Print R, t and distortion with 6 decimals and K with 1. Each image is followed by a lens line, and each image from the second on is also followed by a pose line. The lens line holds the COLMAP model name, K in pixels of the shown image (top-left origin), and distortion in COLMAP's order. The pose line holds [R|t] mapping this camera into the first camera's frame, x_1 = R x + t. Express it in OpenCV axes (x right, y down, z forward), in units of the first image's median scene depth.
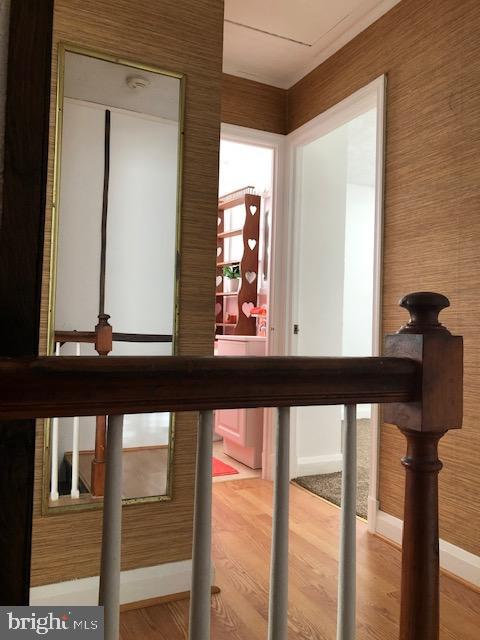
lens RADIAL K [[518.3, 0, 239.6], [0, 518.3, 320.2], [0, 0, 1]] dist [0.030273, -0.048048]
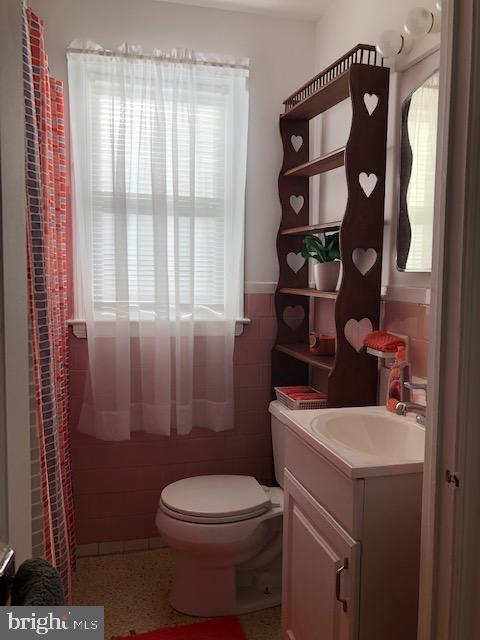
lens RADIAL K [[518.3, 0, 235.2], [0, 518.3, 323.0], [0, 0, 1]] dist [0.030273, -0.048048]
pose [[0.974135, -0.003660, -0.225939, 0.013270], [0.025719, 0.995167, 0.094765, -0.072971], [0.224500, -0.098125, 0.969521, 0.531849]]
